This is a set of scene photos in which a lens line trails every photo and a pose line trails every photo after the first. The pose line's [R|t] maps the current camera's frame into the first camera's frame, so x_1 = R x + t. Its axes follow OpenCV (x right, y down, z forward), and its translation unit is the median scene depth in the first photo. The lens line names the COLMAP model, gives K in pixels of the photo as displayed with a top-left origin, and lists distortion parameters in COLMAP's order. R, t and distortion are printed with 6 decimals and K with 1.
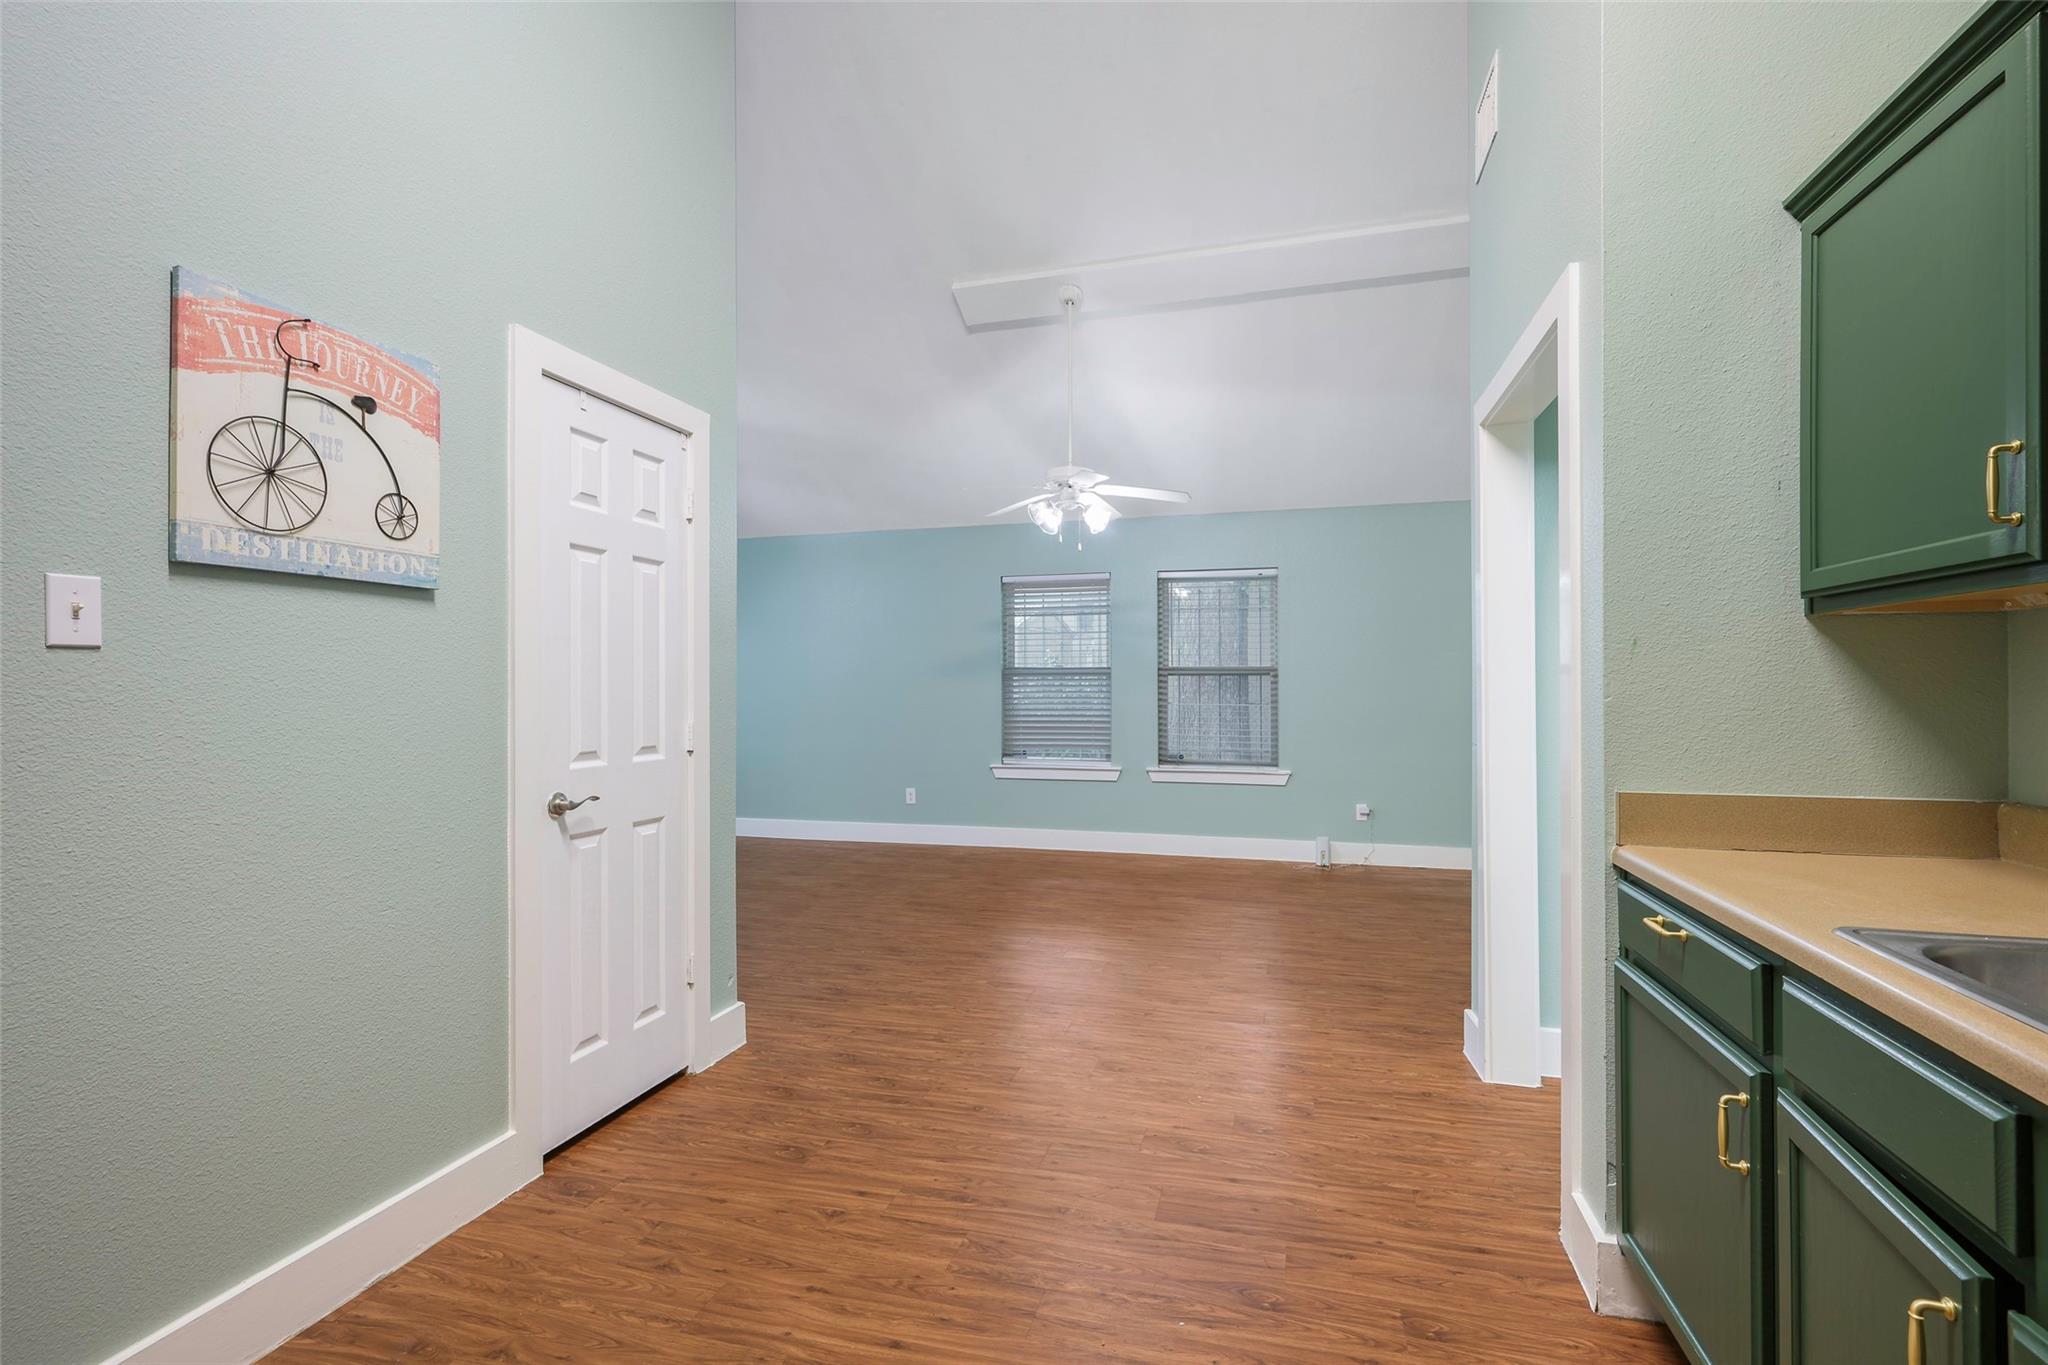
lens RADIAL K [[926.8, 0, 1024.0], [0, 926.8, 682.5], [0, 0, 1]] dist [-0.000472, -0.000461]
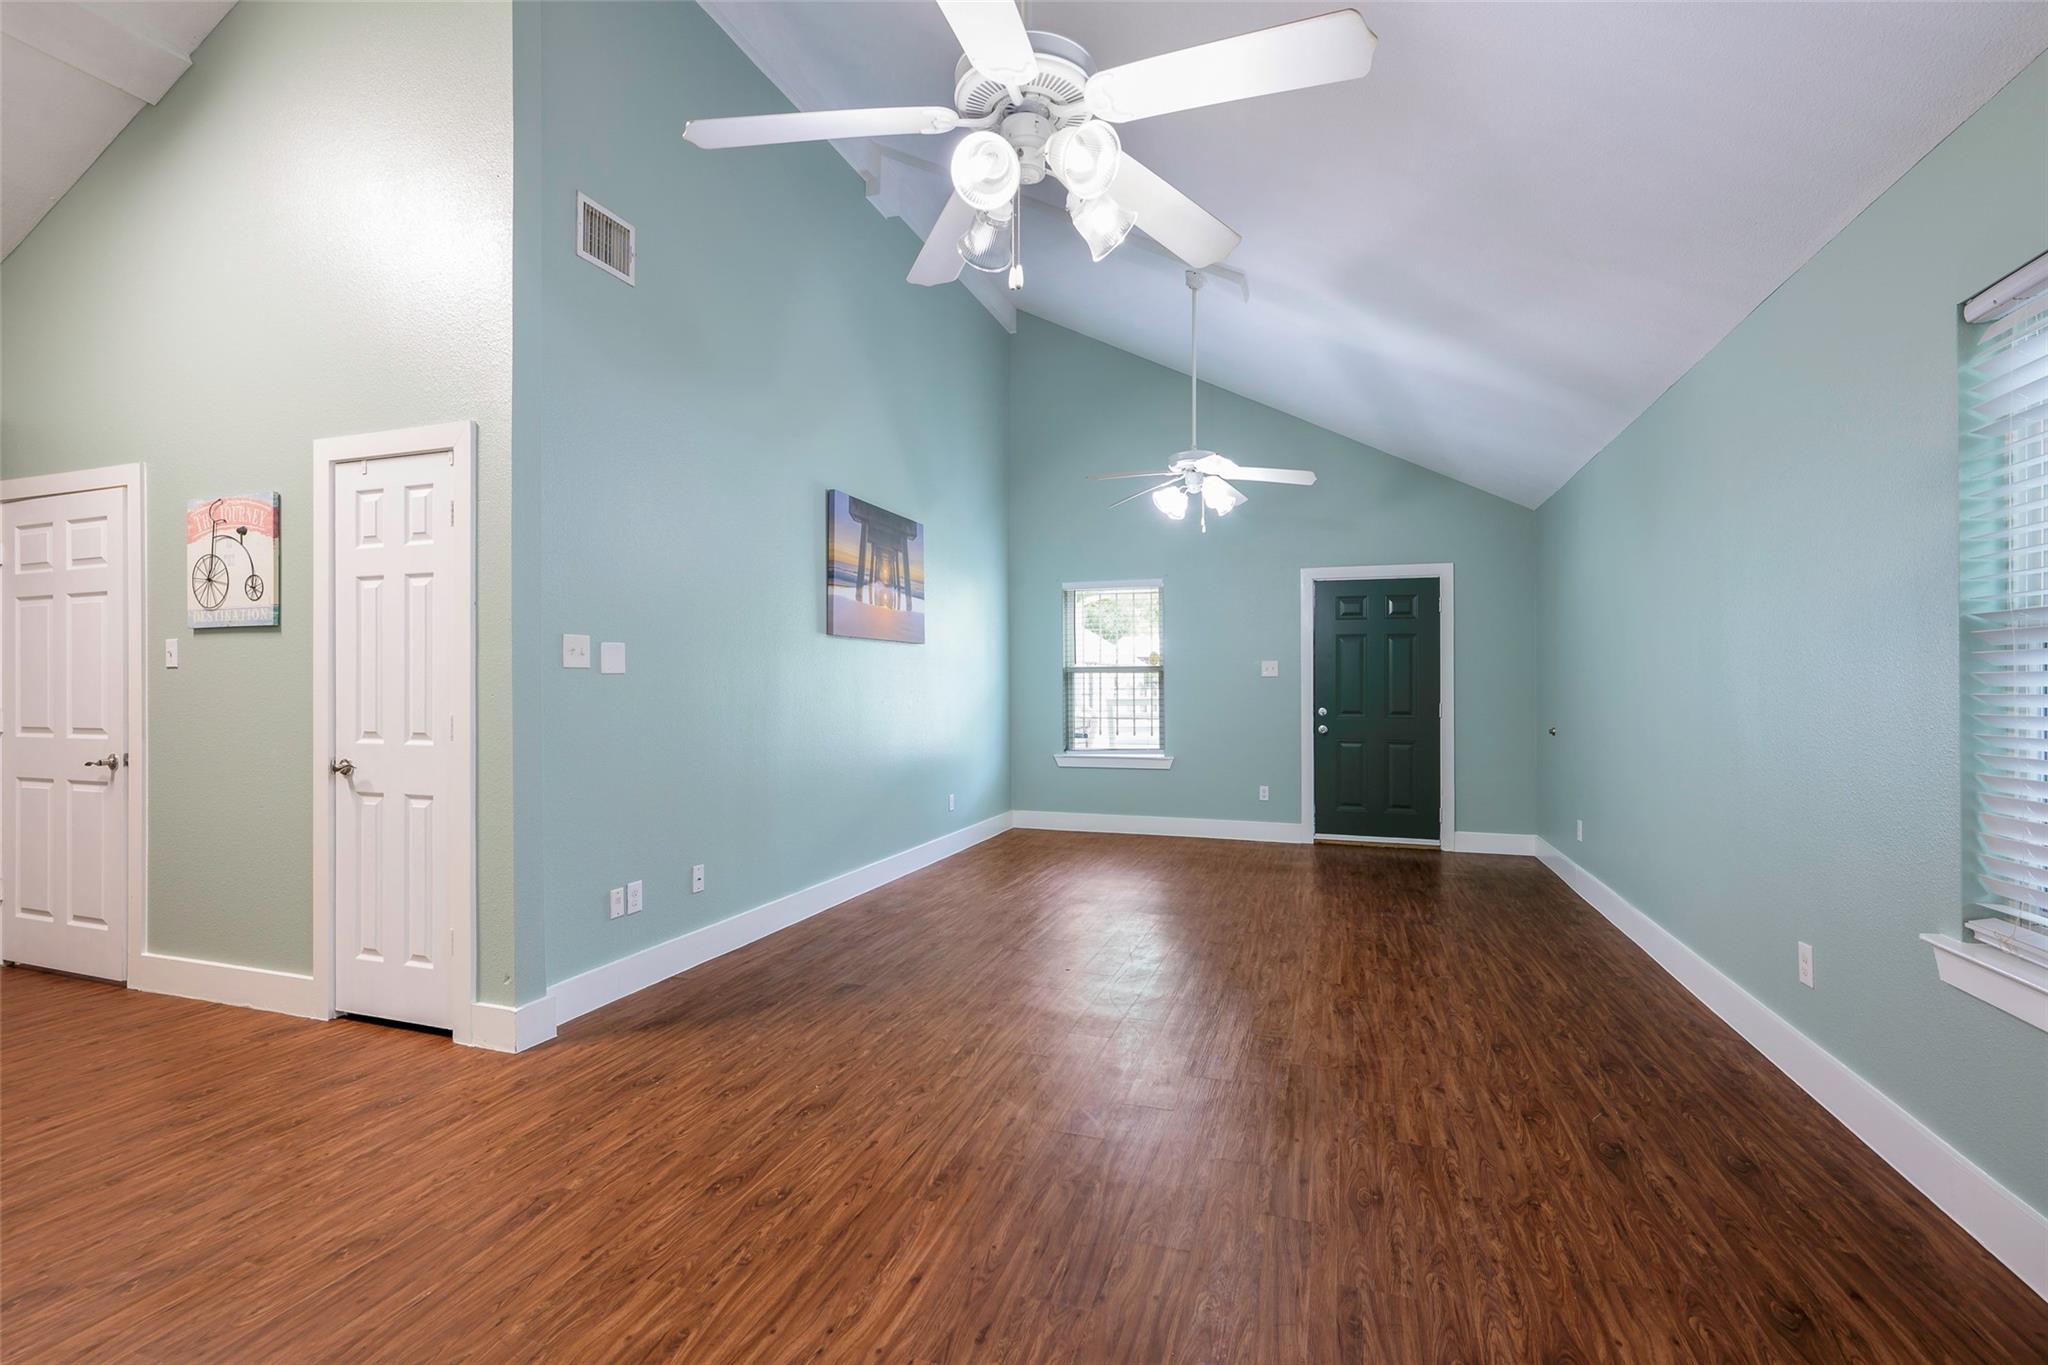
lens RADIAL K [[926.8, 0, 1024.0], [0, 926.8, 682.5], [0, 0, 1]] dist [-0.000472, -0.000461]
pose [[-0.051325, -0.000203, -0.998682, 0.772193], [0.006841, 0.999976, -0.000555, 0.011111], [0.998659, -0.006860, -0.051322, 1.932703]]
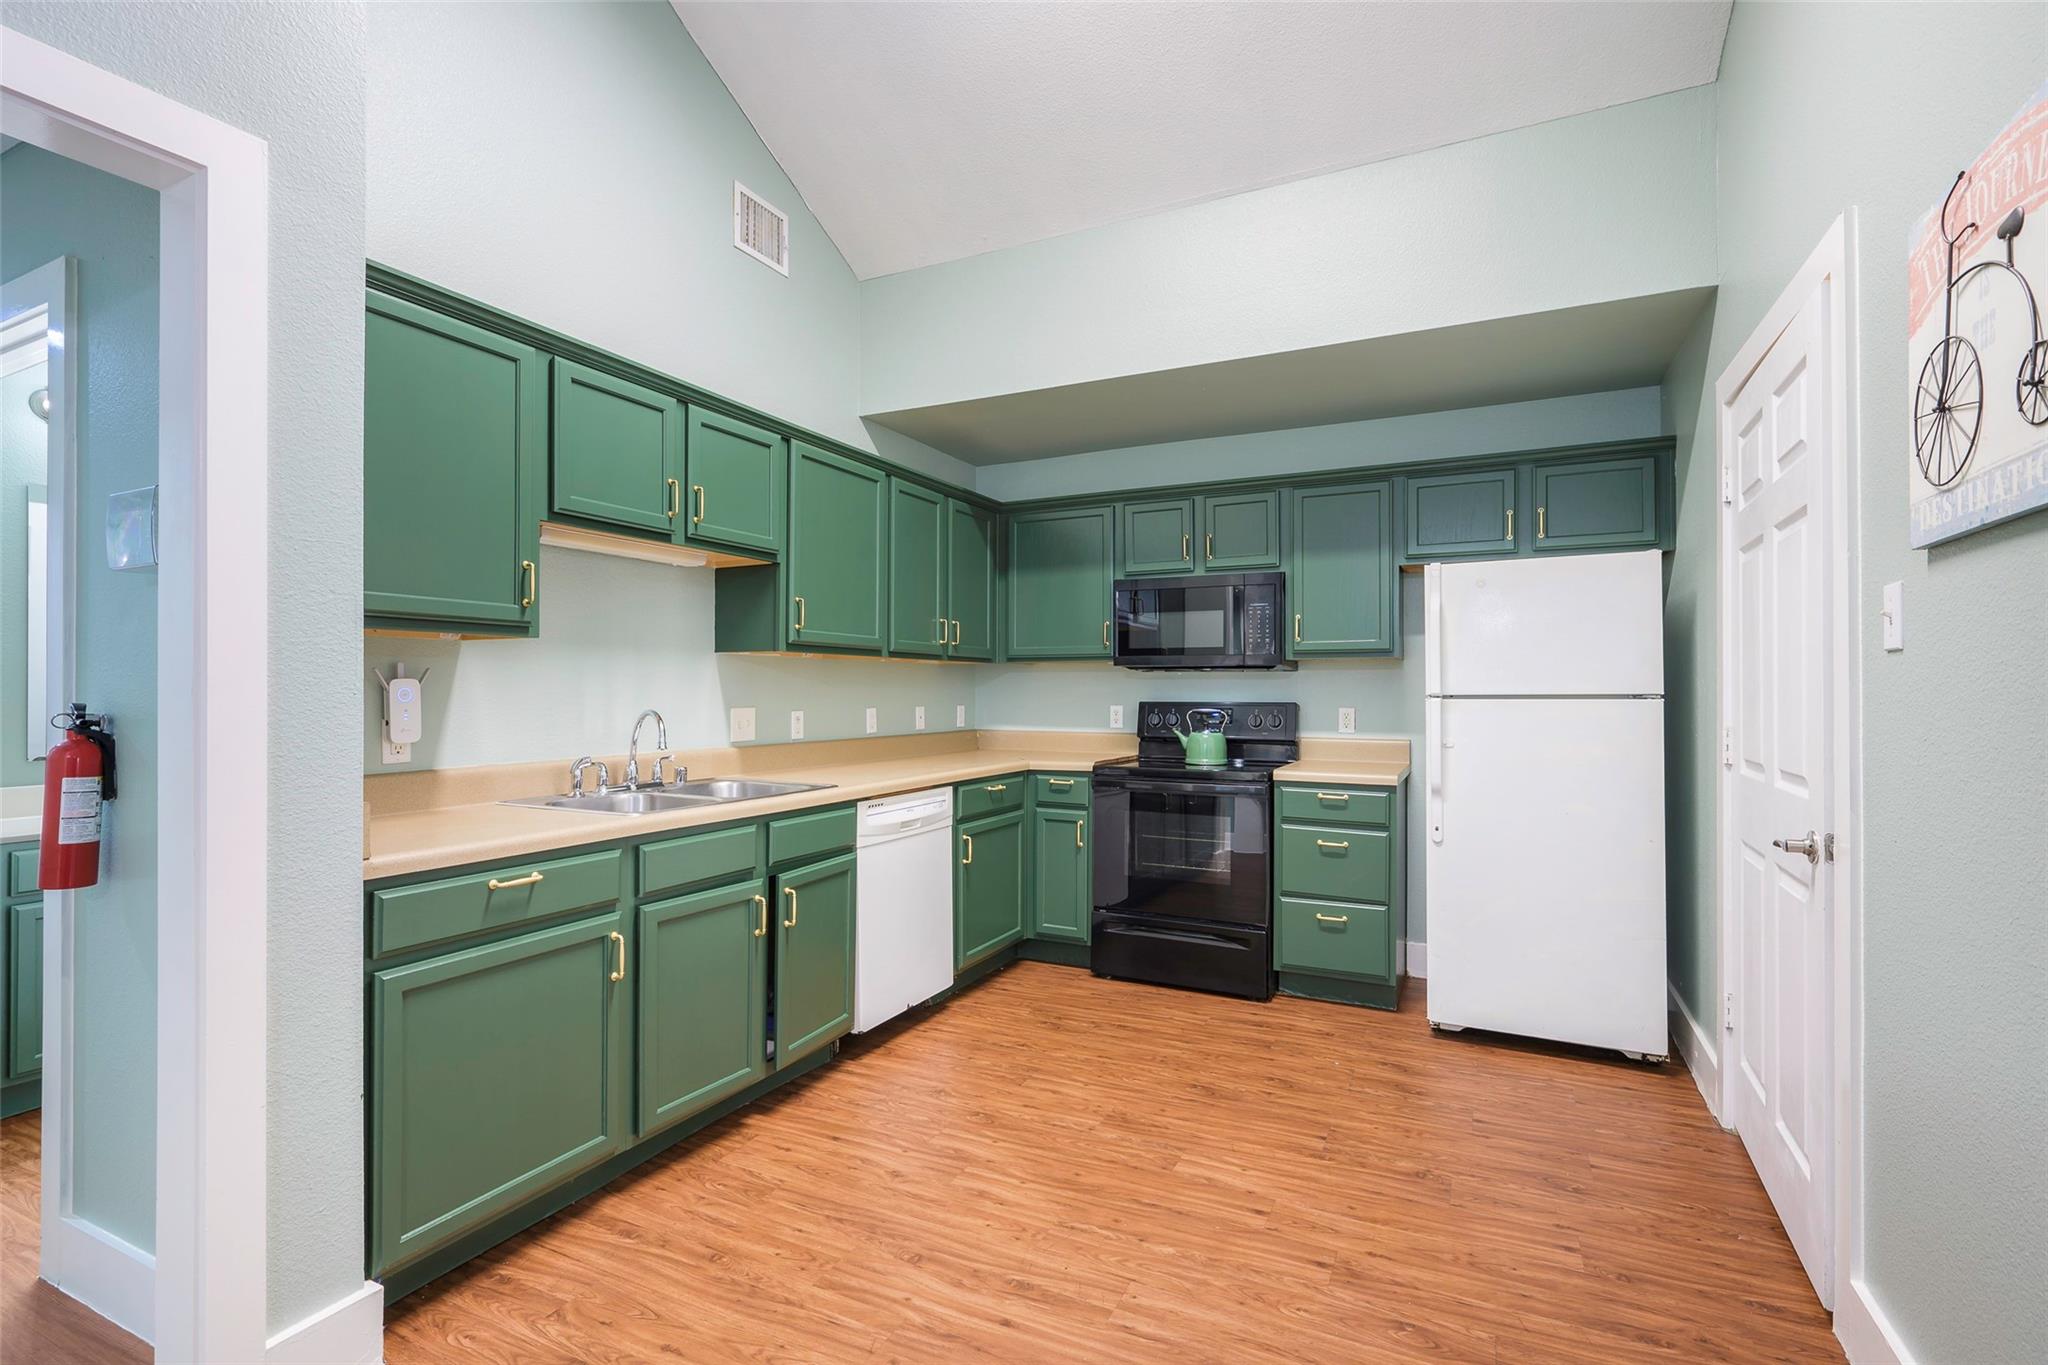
lens RADIAL K [[937.1, 0, 1024.0], [0, 937.1, 682.5], [0, 0, 1]] dist [-0.000551, -0.000183]
pose [[-0.984359, 0.001079, 0.176171, -0.126666], [-0.000901, 0.999937, -0.011157, 0.007161], [-0.176172, -0.011141, -0.984296, 1.254182]]
